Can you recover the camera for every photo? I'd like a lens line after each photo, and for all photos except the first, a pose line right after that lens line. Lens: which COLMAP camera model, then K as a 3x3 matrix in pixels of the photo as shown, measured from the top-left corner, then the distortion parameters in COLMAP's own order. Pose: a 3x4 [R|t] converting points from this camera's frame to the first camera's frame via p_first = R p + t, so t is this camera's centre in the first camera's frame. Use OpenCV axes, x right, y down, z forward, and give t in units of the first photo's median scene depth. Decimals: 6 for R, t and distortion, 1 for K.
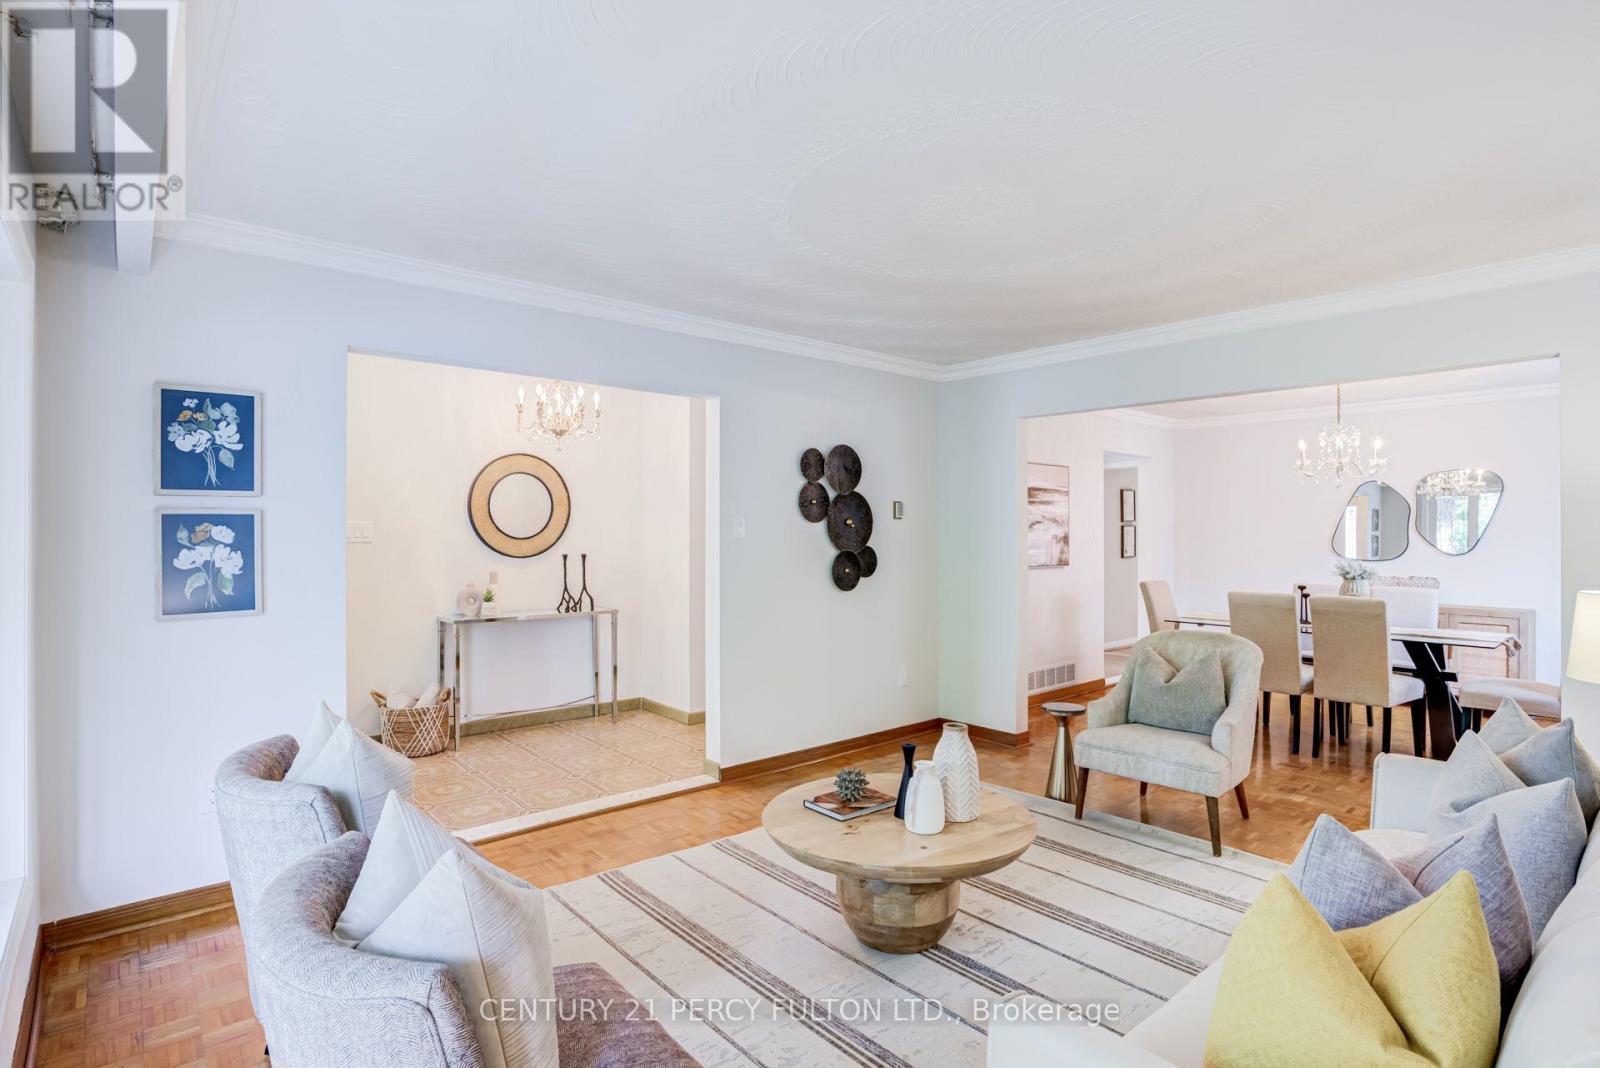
lens RADIAL K [[814.8, 0, 805.2], [0, 814.8, 530.8], [0, 0, 1]] dist [-0.024713, 0.009035]
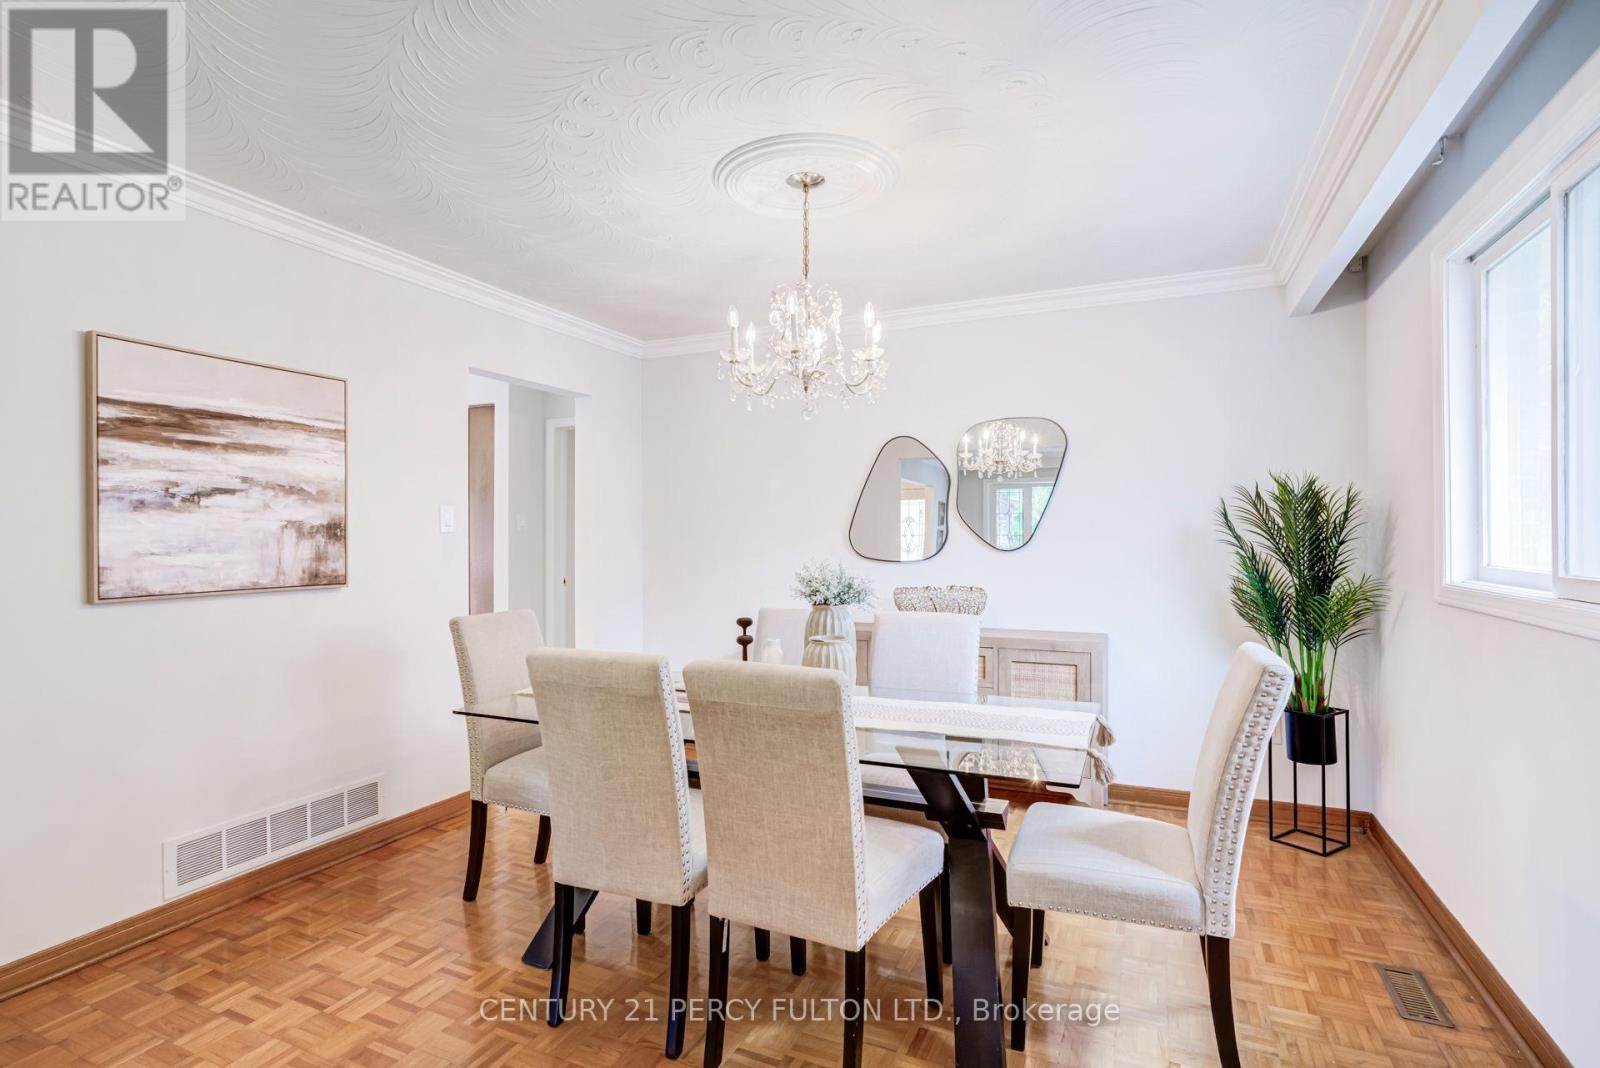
lens RADIAL K [[814.8, 0, 787.3], [0, 814.8, 537.4], [0, 0, 1]] dist [-0.024713, 0.009035]
pose [[0.918141, -0.009939, 0.396129, 0.382587], [0.008211, 0.999948, 0.006057, 0.014018], [-0.396169, -0.002309, 0.918175, 0.464567]]
